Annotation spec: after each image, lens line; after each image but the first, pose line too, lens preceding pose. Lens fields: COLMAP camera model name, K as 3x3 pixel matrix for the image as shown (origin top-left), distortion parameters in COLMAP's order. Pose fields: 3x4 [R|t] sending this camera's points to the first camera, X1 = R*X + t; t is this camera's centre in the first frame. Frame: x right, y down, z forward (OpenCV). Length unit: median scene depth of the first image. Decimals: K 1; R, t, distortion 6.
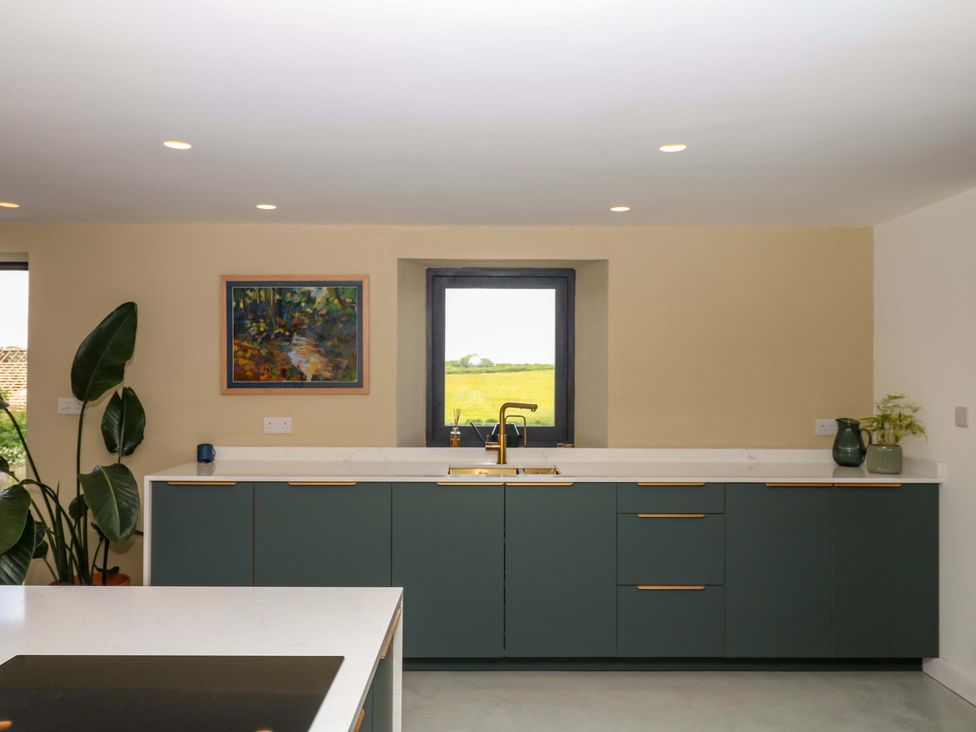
lens RADIAL K [[722.8, 0, 488.0], [0, 722.8, 366.0], [0, 0, 1]] dist [0.000980, -0.001638]
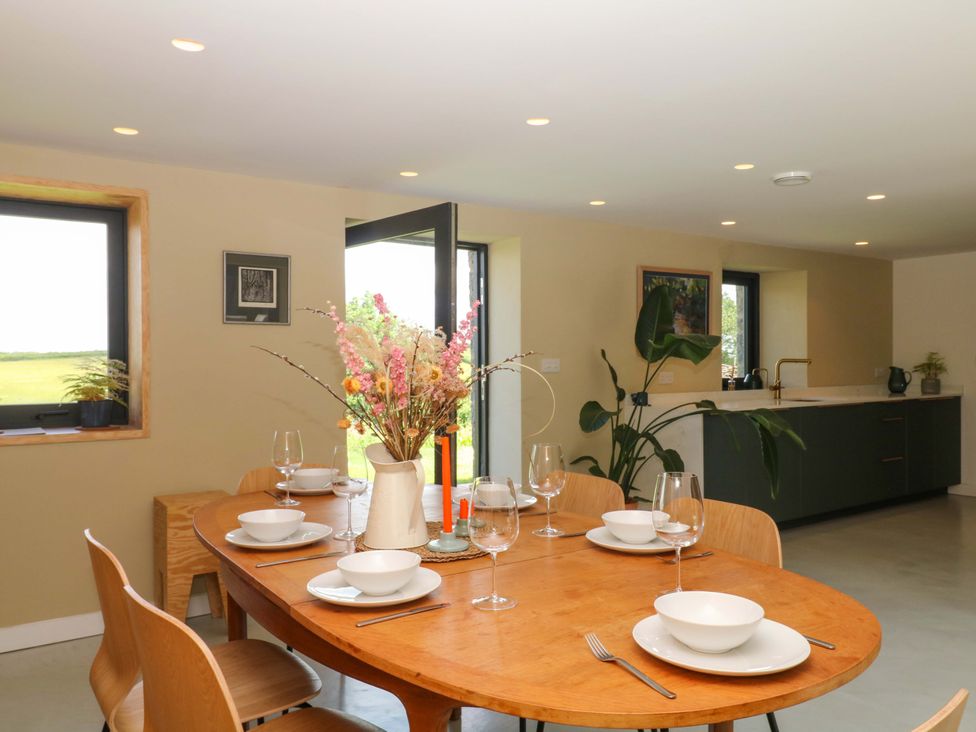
lens RADIAL K [[722.8, 0, 488.0], [0, 722.8, 366.0], [0, 0, 1]] dist [0.000980, -0.001638]
pose [[0.840694, -0.012968, 0.541355, -1.329312], [0.004113, 0.999837, 0.017564, 0.034493], [-0.541495, -0.012539, 0.840610, 0.032184]]
